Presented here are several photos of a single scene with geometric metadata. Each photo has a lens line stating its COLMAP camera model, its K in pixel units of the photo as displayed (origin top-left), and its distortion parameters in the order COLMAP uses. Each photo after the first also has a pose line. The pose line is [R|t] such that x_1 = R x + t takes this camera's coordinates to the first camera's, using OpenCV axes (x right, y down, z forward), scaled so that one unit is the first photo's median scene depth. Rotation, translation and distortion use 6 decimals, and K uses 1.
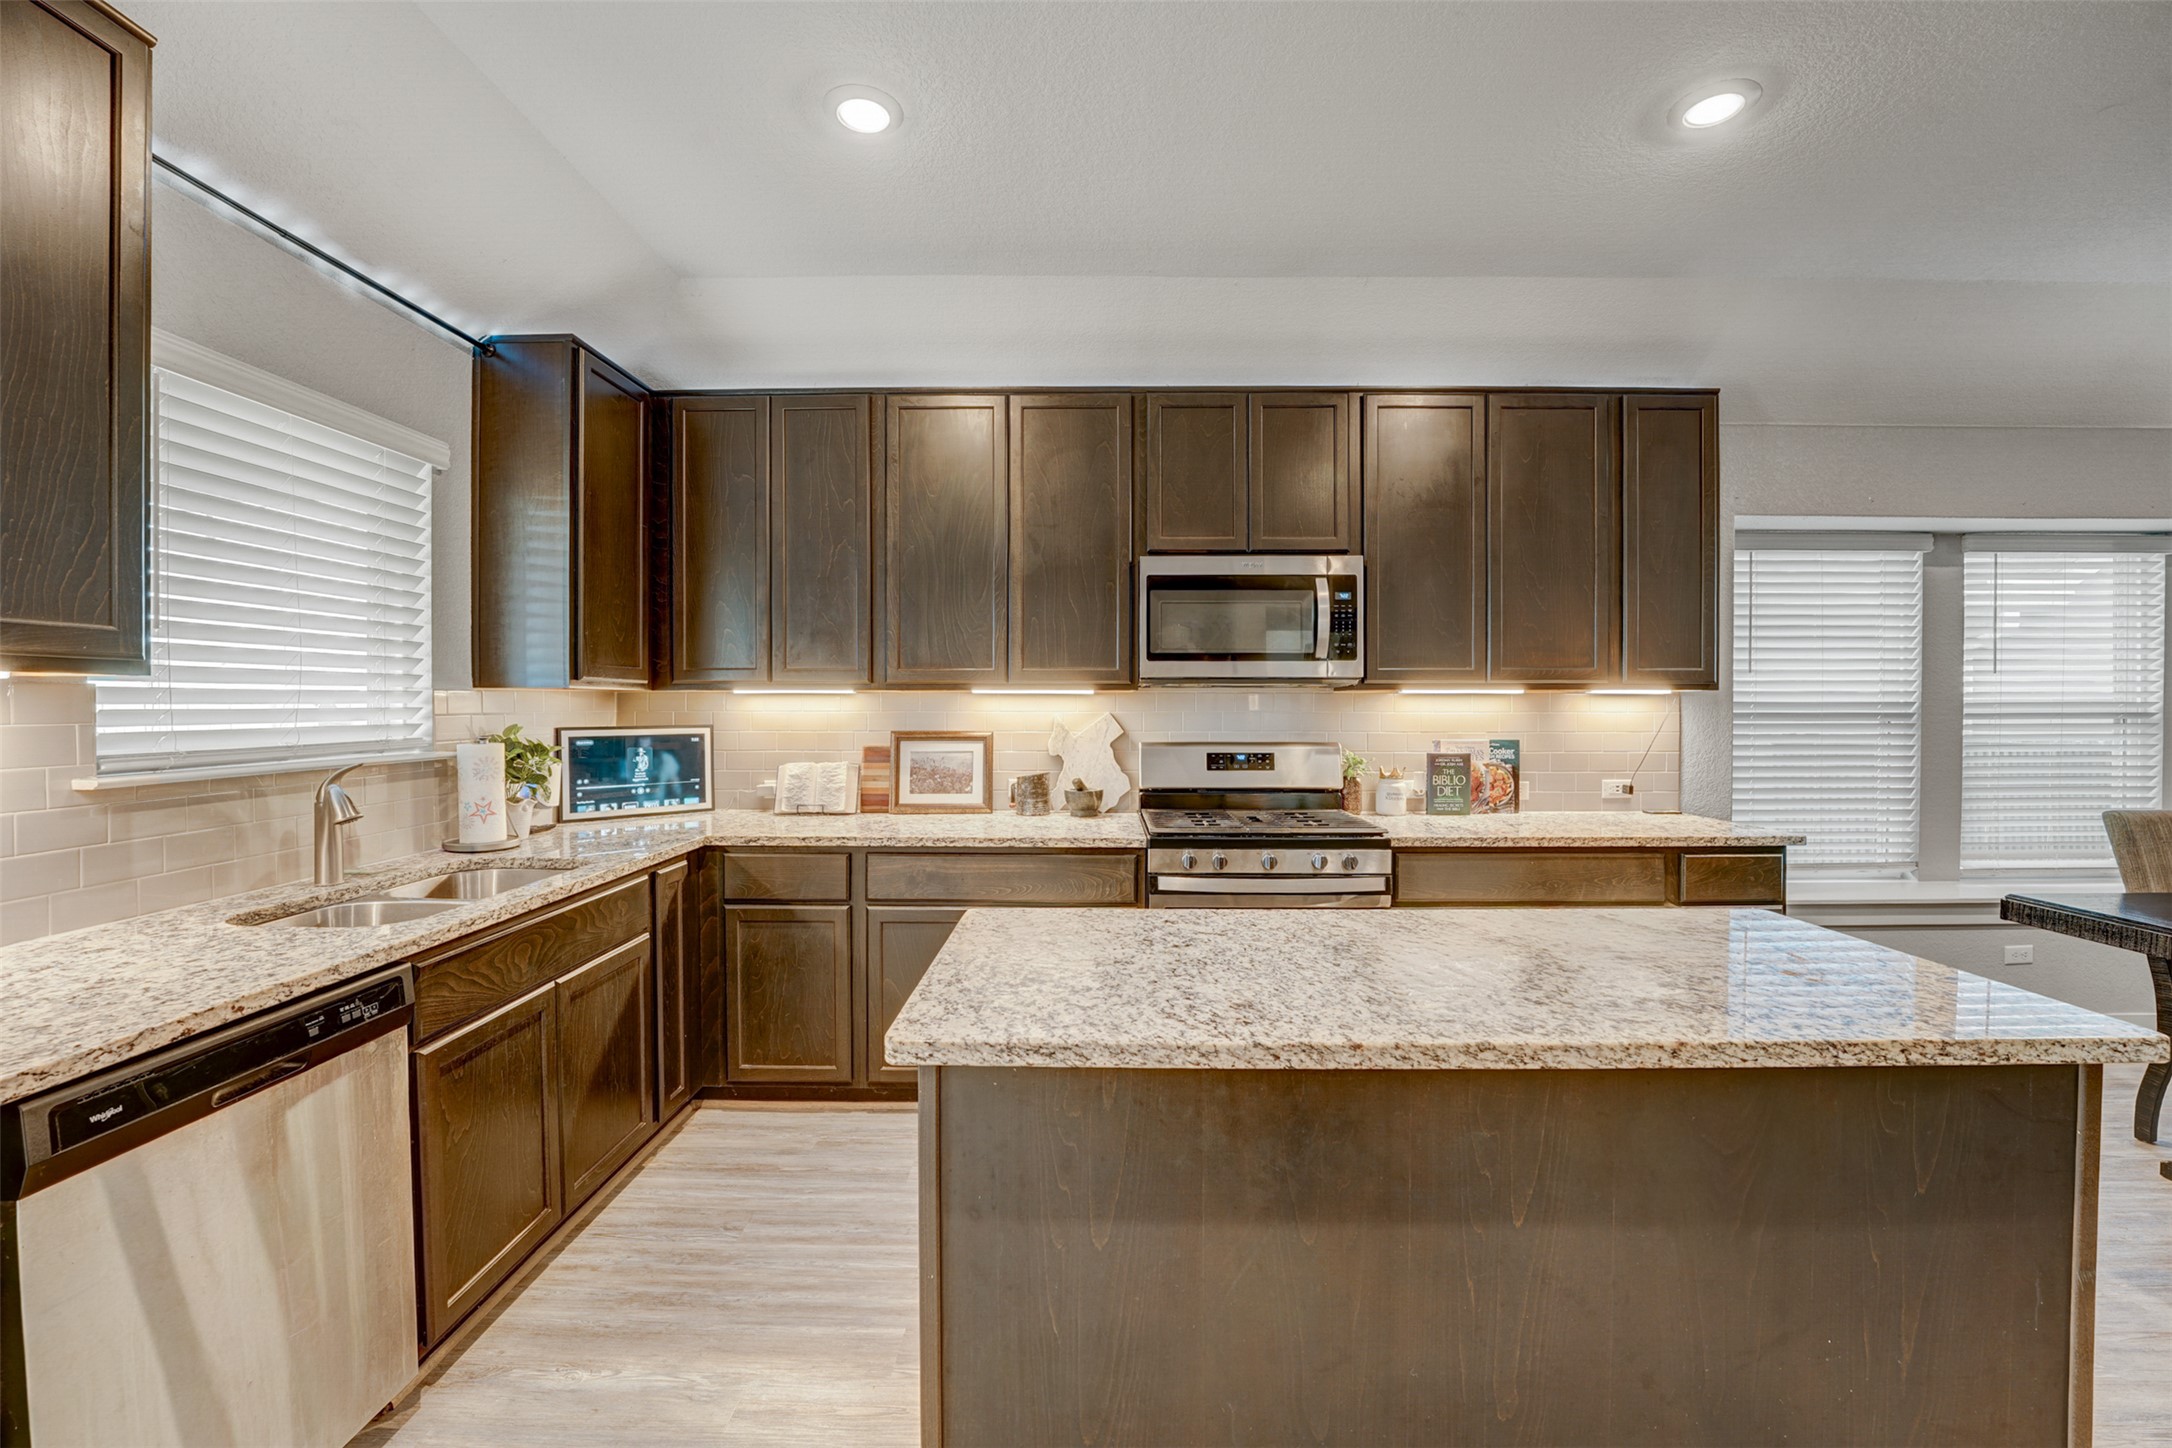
lens RADIAL K [[894.0, 0, 1086.0], [0, 894.0, 724.0], [0, 0, 1]] dist [-0.035140, 0.005821]
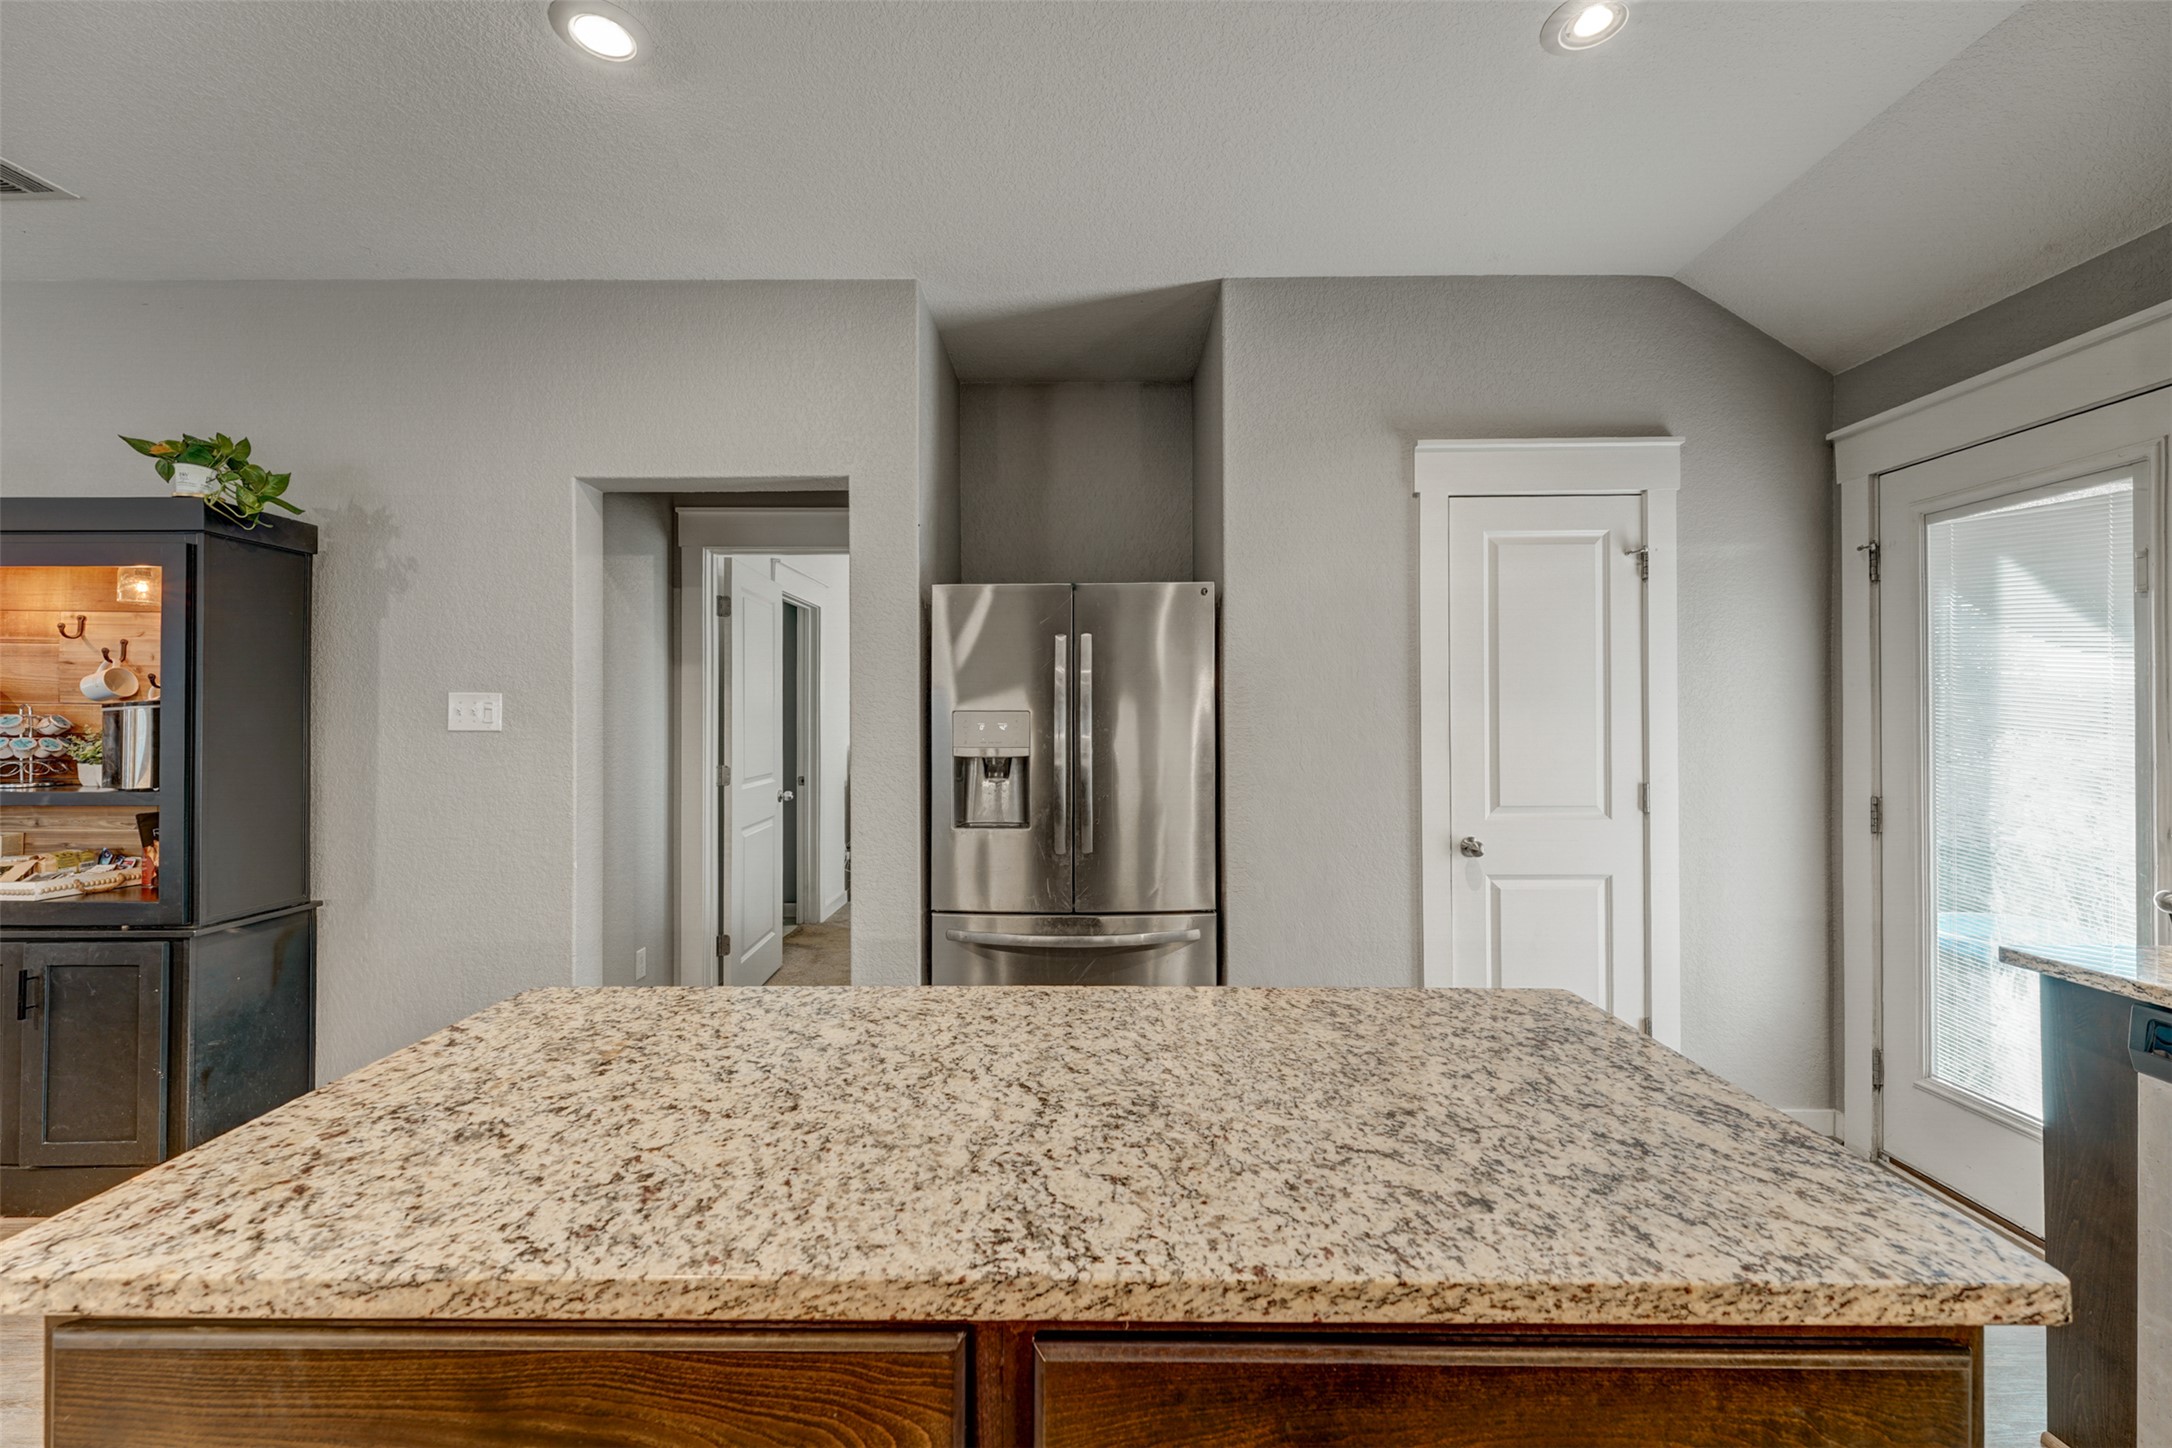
lens RADIAL K [[894.0, 0, 1086.0], [0, 894.0, 724.0], [0, 0, 1]] dist [-0.035140, 0.005821]
pose [[-0.999890, 0.002539, -0.014580, 0.410528], [0.002209, 0.999742, 0.022613, -0.041125], [0.014634, 0.022578, -0.999638, 1.979905]]
